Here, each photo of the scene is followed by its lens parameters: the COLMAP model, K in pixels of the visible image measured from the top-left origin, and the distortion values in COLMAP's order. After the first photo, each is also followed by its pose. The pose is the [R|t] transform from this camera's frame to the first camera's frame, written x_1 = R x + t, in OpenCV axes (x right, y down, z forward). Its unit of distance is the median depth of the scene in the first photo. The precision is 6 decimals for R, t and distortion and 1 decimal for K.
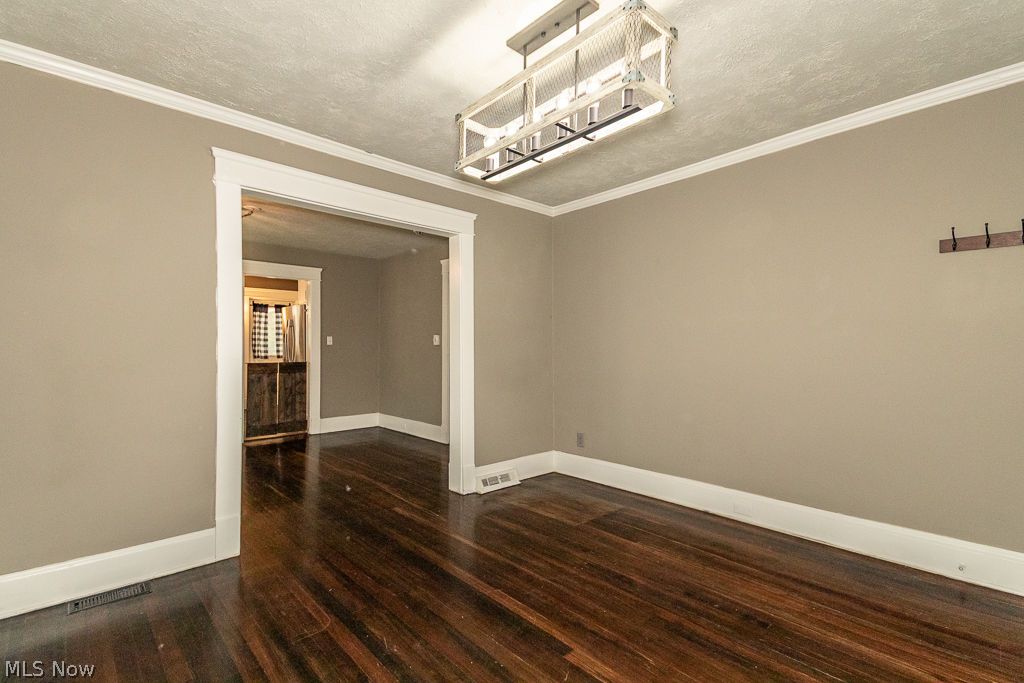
lens RADIAL K [[472.2, 0, 507.2], [0, 472.2, 344.5], [0, 0, 1]] dist [0.045112, -0.007767]
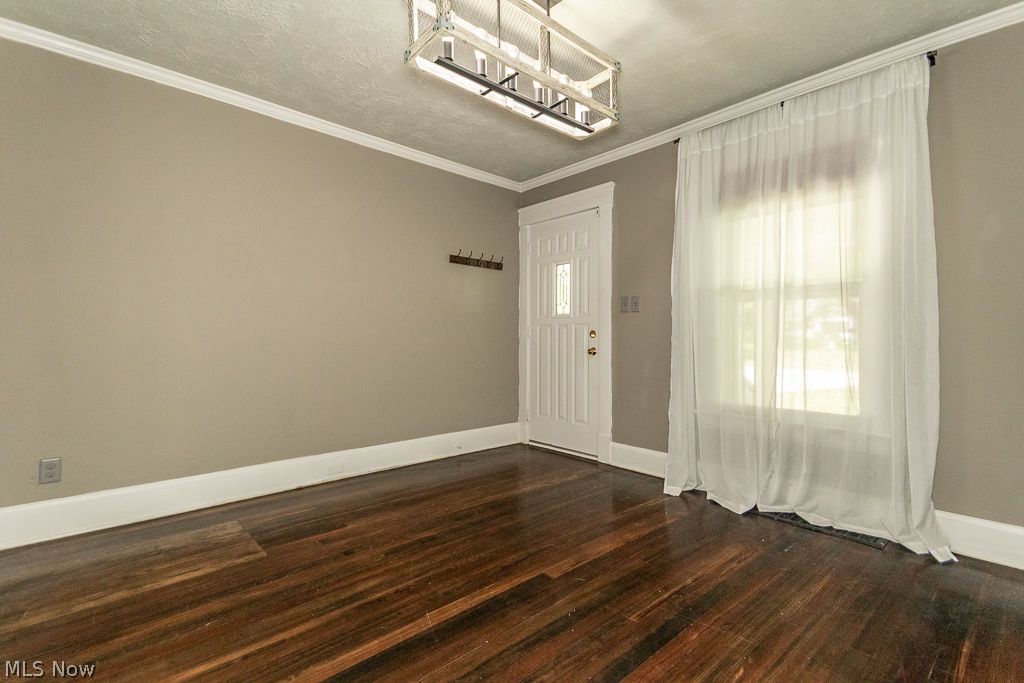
lens RADIAL K [[472.2, 0, 506.5], [0, 472.2, 340.0], [0, 0, 1]] dist [0.045112, -0.007767]
pose [[-0.003019, -0.001951, 0.999994, -0.684599], [-0.009752, 0.999951, 0.001921, 0.068633], [-0.999948, -0.009746, -0.003037, 0.778318]]
